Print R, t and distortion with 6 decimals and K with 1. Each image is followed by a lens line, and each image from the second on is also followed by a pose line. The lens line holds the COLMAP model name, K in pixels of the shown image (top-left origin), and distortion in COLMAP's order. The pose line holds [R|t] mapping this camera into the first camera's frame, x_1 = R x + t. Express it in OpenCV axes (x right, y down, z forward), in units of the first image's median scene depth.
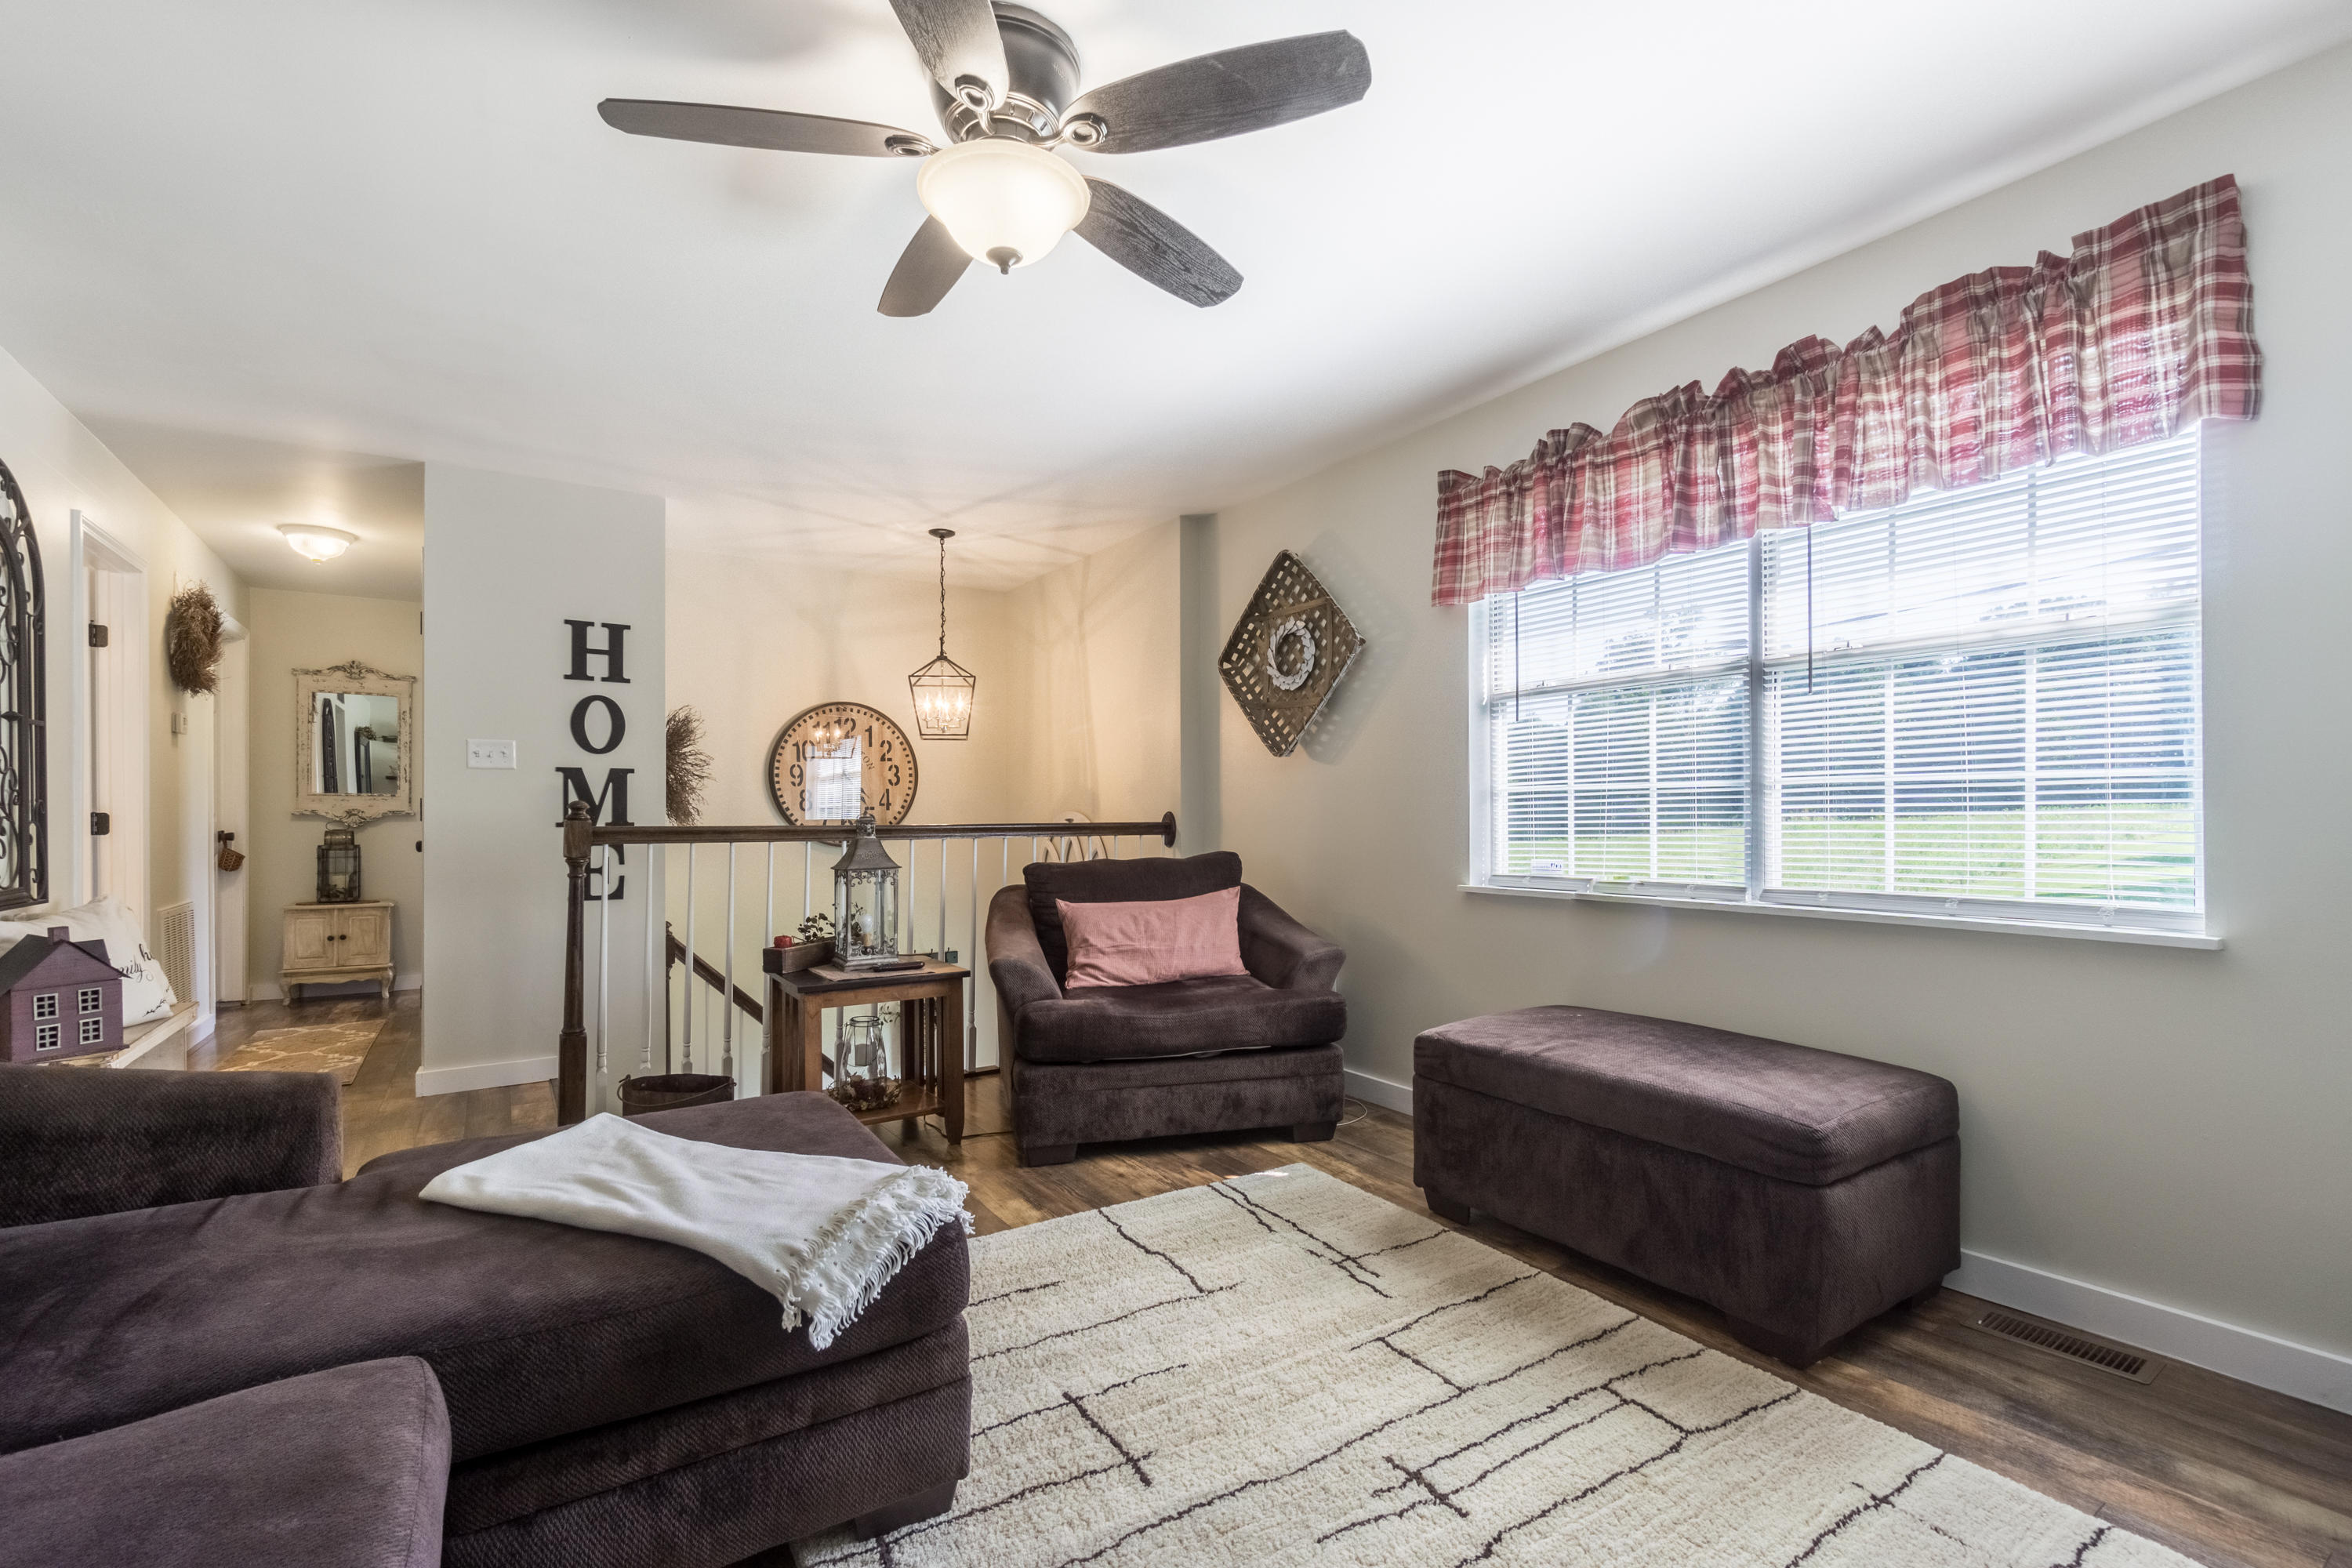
lens RADIAL K [[1040.6, 0, 1118.7], [0, 1040.6, 815.2], [0, 0, 1]] dist [-0.002413, -0.000090]
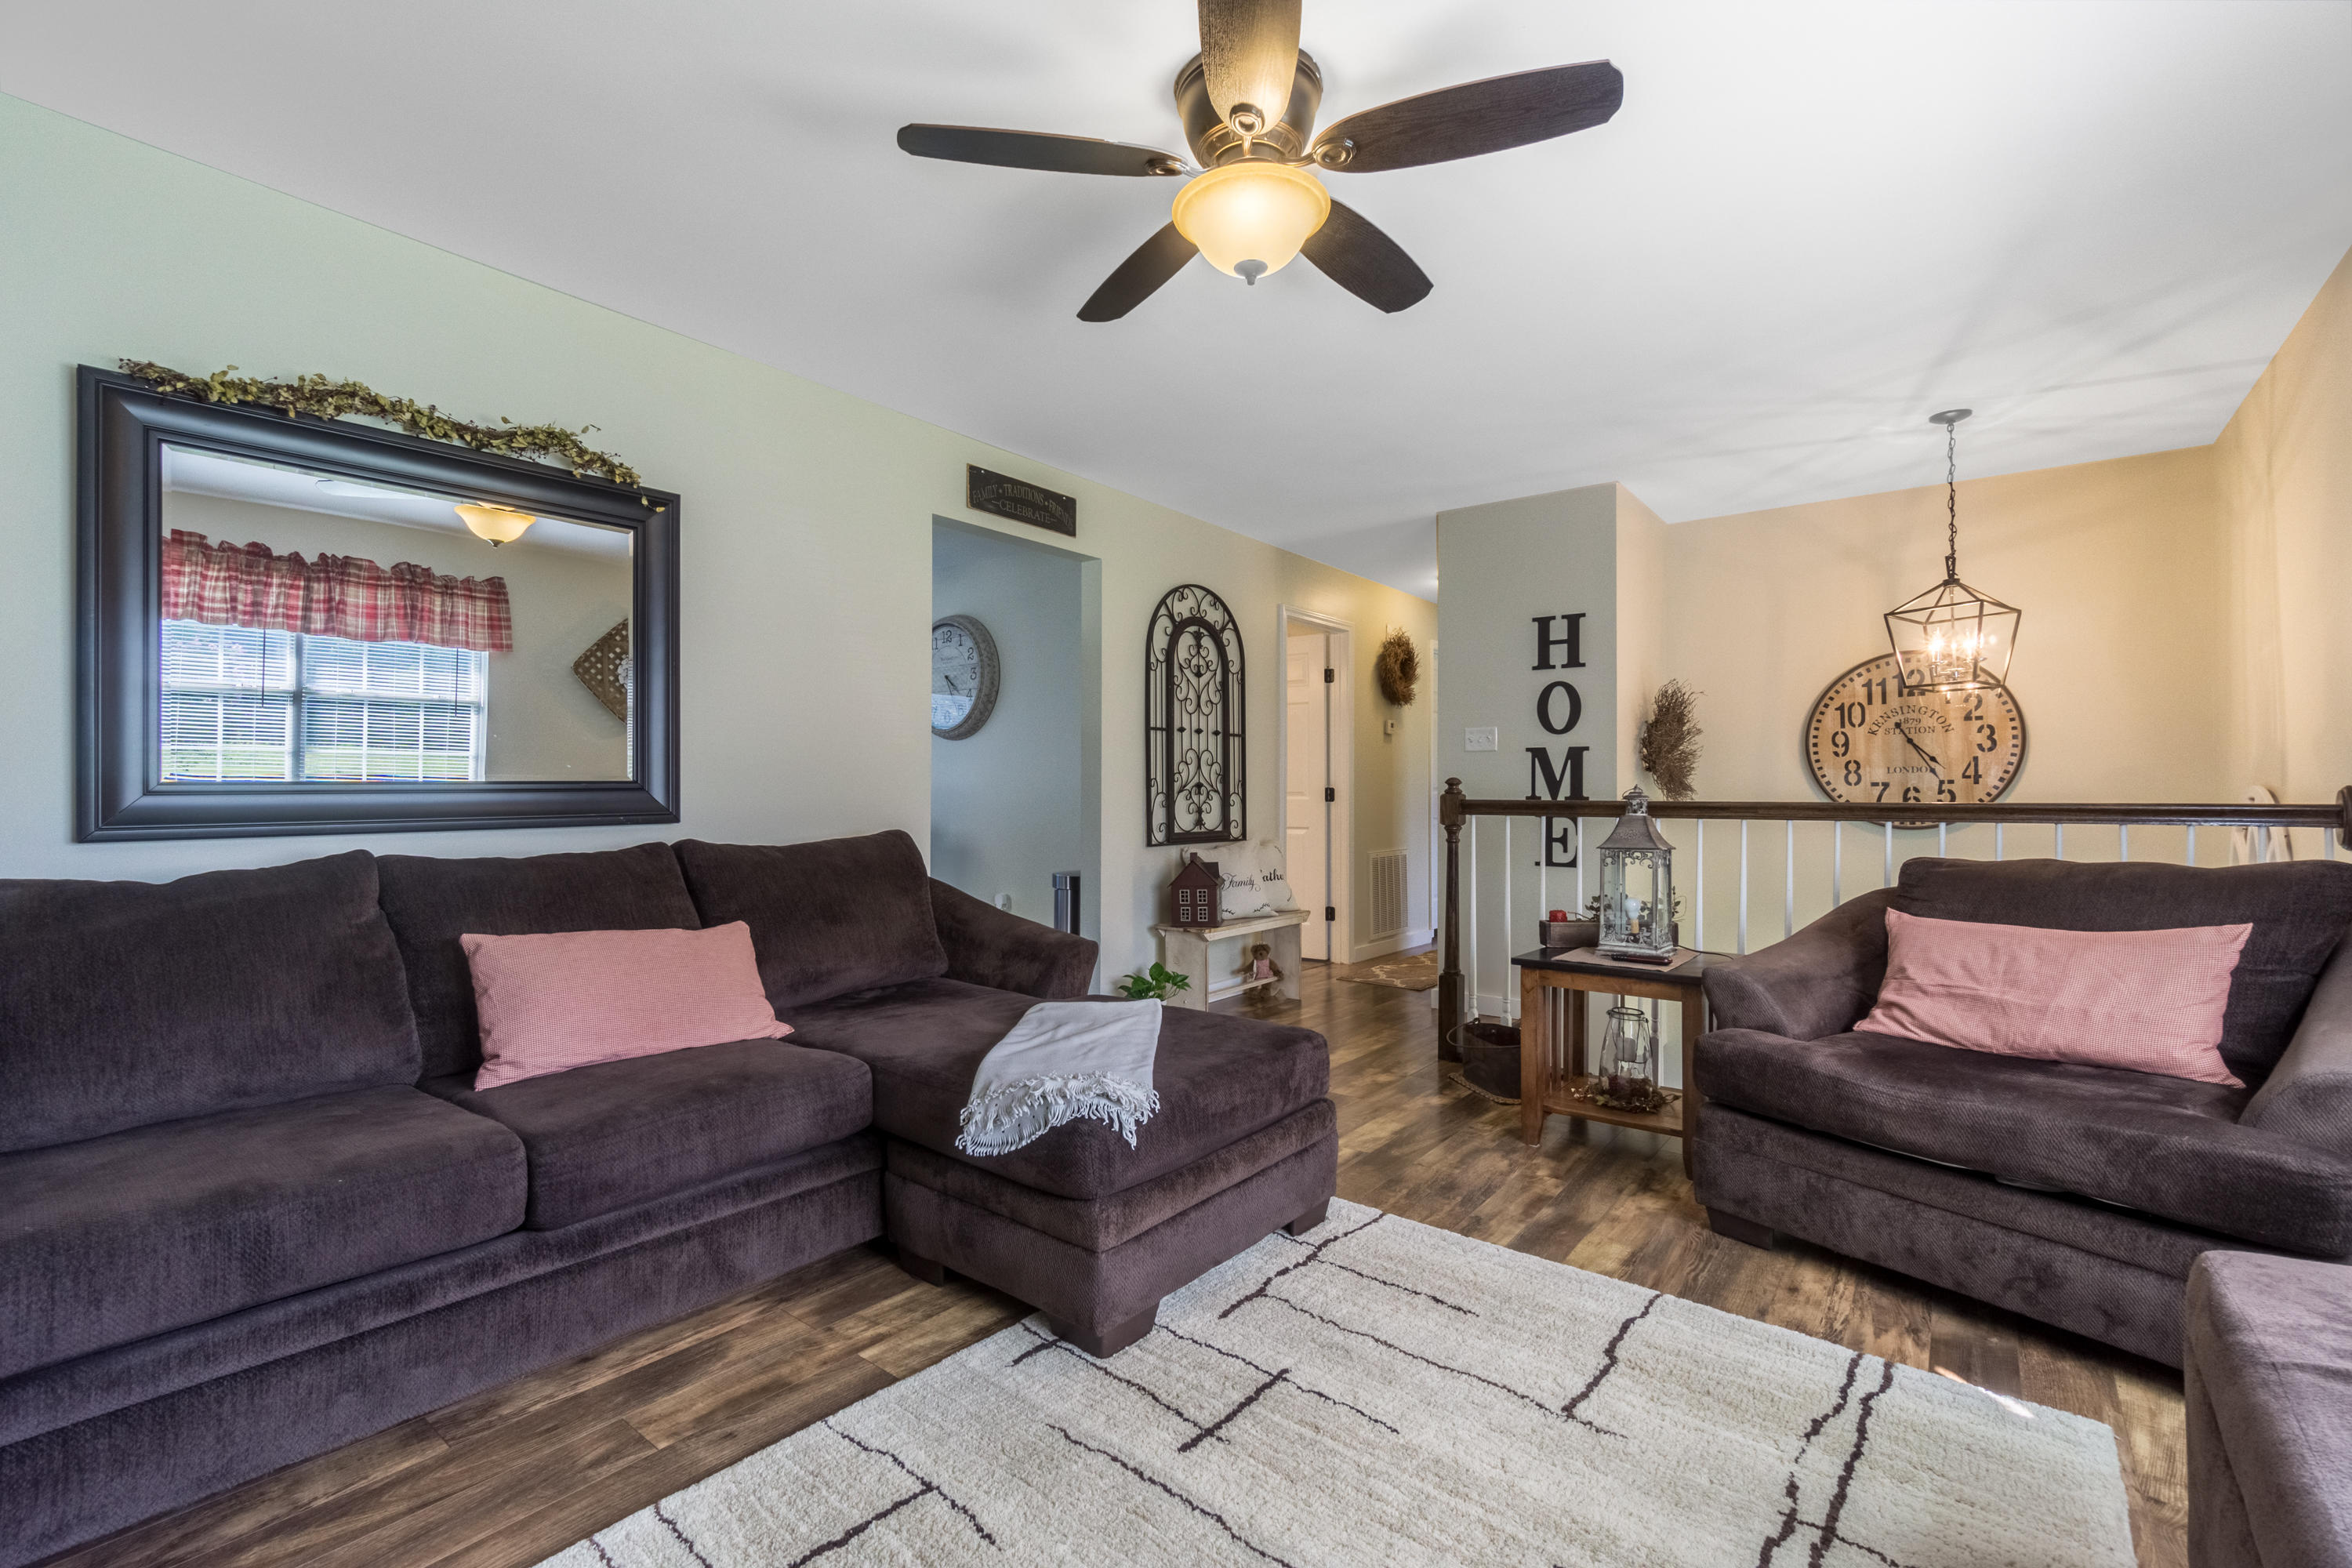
lens RADIAL K [[1005.9, 0, 1176.0], [0, 1005.9, 784.0], [0, 0, 1]] dist [-0.001975, -0.000299]
pose [[0.332680, -0.002796, -0.943036, 0.484594], [-0.001408, 0.999993, -0.003461, -0.002413], [0.943039, 0.002479, 0.332674, 0.337922]]
